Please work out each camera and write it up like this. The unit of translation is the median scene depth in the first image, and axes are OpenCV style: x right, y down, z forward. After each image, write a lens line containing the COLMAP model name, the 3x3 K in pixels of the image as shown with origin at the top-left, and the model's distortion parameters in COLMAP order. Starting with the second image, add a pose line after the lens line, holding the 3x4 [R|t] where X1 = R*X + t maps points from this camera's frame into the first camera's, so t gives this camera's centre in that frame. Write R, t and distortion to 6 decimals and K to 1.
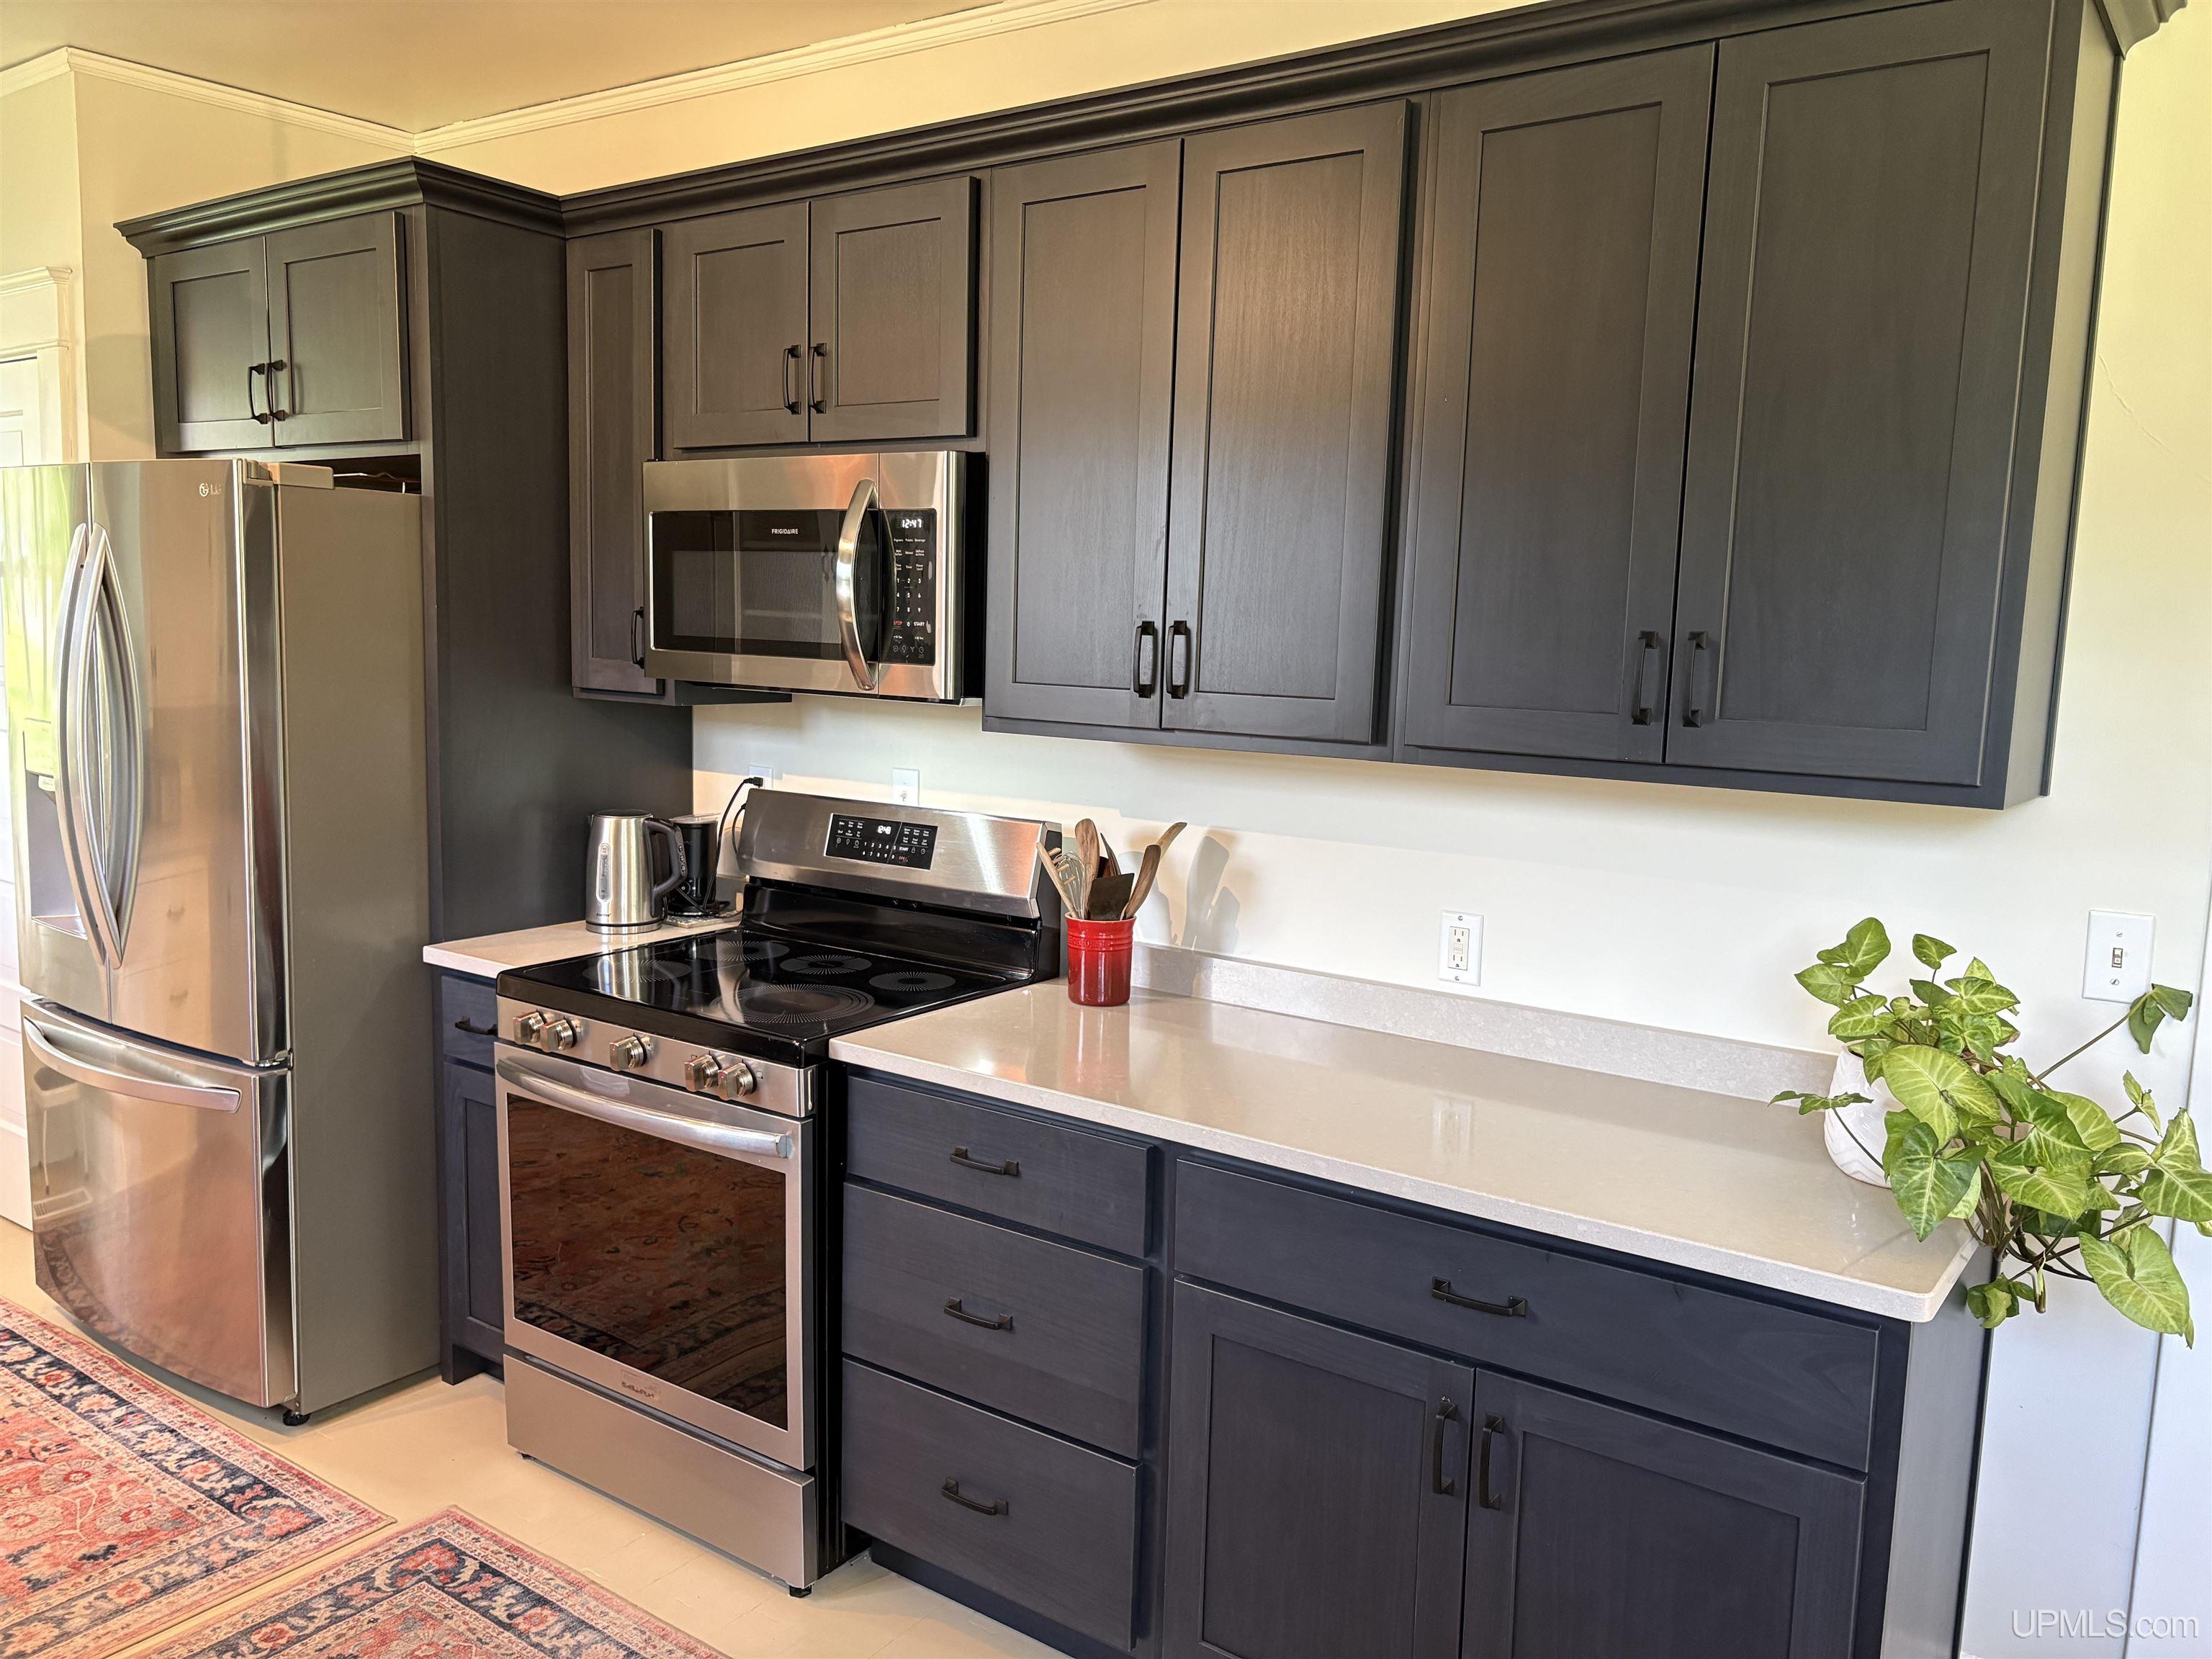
lens RADIAL K [[1653.9, 0, 1108.0], [0, 1653.9, 823.8], [0, 0, 1]] dist [0.009252, -0.003519]
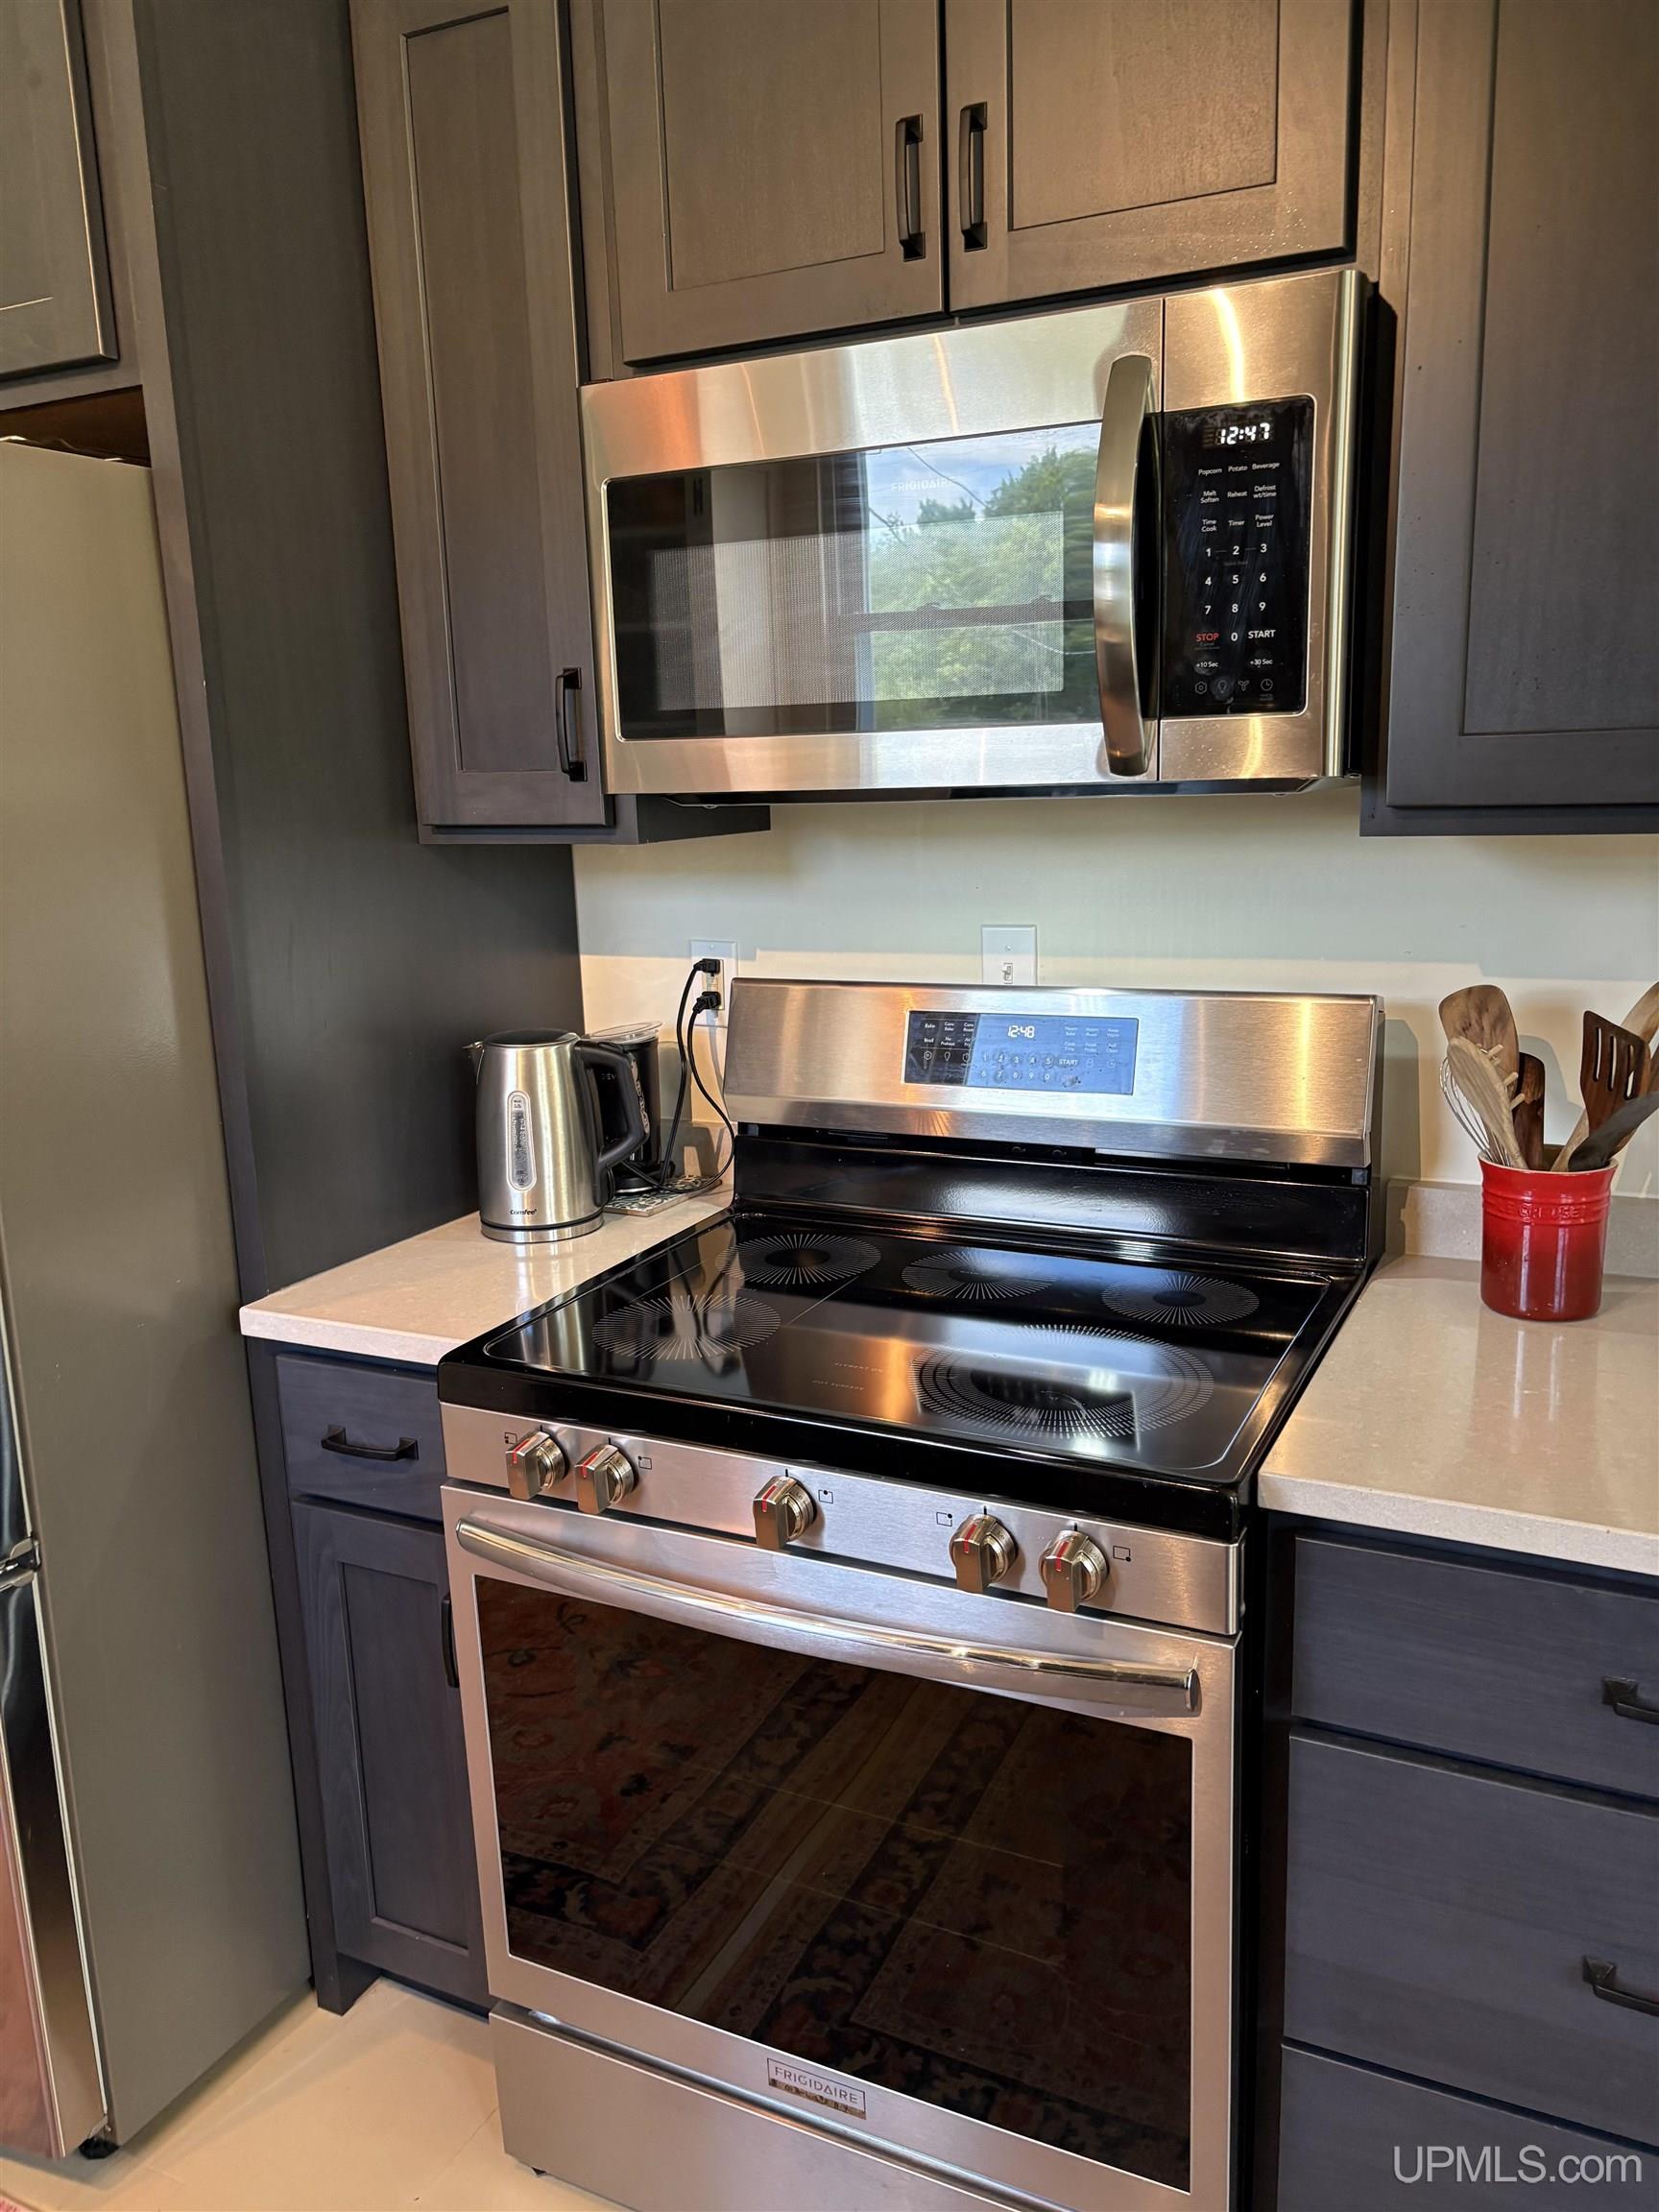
lens RADIAL K [[1697.6, 0, 825.6], [0, 1697.6, 1115.8], [0, 0, 1]] dist [-0.003030, -0.002883]
pose [[0.988791, -0.085065, 0.122708, -0.284803], [0.075019, 0.993612, 0.084301, -0.022887], [-0.129095, -0.074150, 0.988856, 0.420225]]
